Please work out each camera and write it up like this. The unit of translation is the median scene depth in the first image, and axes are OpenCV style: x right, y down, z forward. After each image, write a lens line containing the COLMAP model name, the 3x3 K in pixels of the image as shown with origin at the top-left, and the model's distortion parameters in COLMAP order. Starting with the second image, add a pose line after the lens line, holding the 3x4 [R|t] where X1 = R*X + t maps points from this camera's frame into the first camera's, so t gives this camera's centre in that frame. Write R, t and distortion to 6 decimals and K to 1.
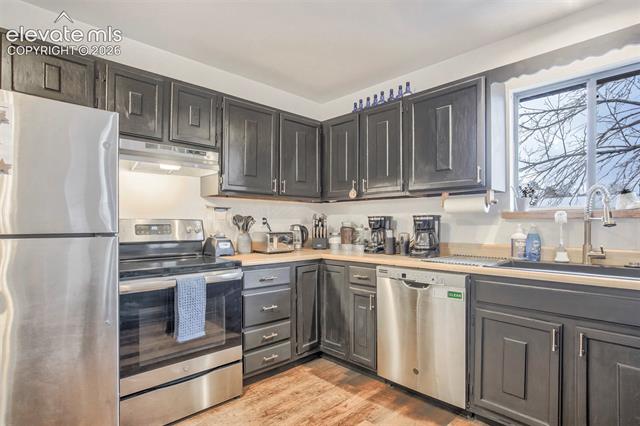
lens RADIAL K [[327.9, 0, 308.4], [0, 327.9, 214.9], [0, 0, 1]] dist [-0.004985, 0.001433]
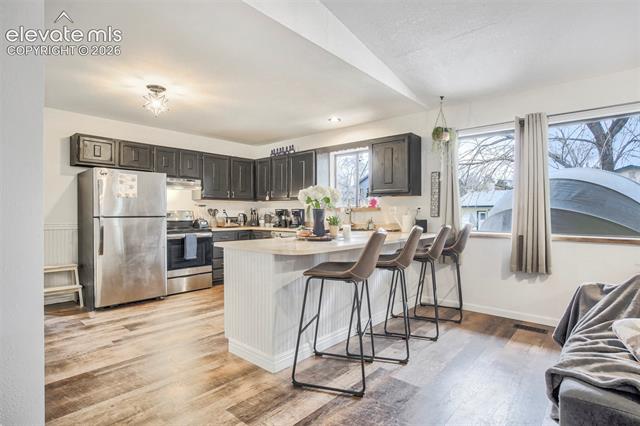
lens RADIAL K [[327.9, 0, 308.4], [0, 327.9, 214.9], [0, 0, 1]] dist [-0.004985, 0.001433]
pose [[0.997249, 0.000569, 0.074122, 0.255730], [-0.003082, 0.999424, 0.033791, -0.032253], [-0.074060, -0.033927, 0.996677, -1.132316]]
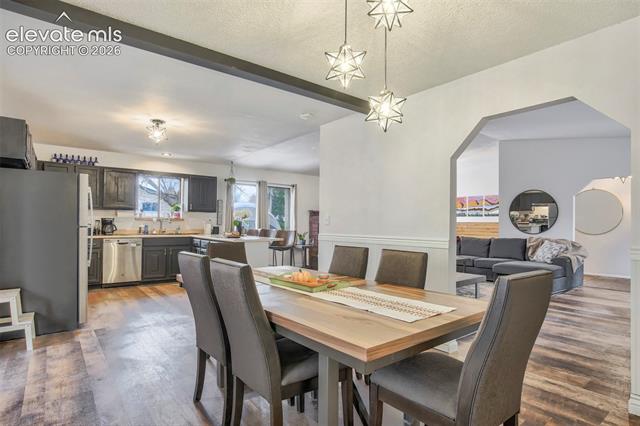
lens RADIAL K [[327.9, 0, 308.4], [0, 327.9, 214.9], [0, 0, 1]] dist [-0.004985, 0.001433]
pose [[0.082434, 0.026458, 0.996245, -1.857597], [-0.033185, 0.999166, -0.023790, -0.014226], [-0.996044, -0.031099, 0.083244, -0.637694]]
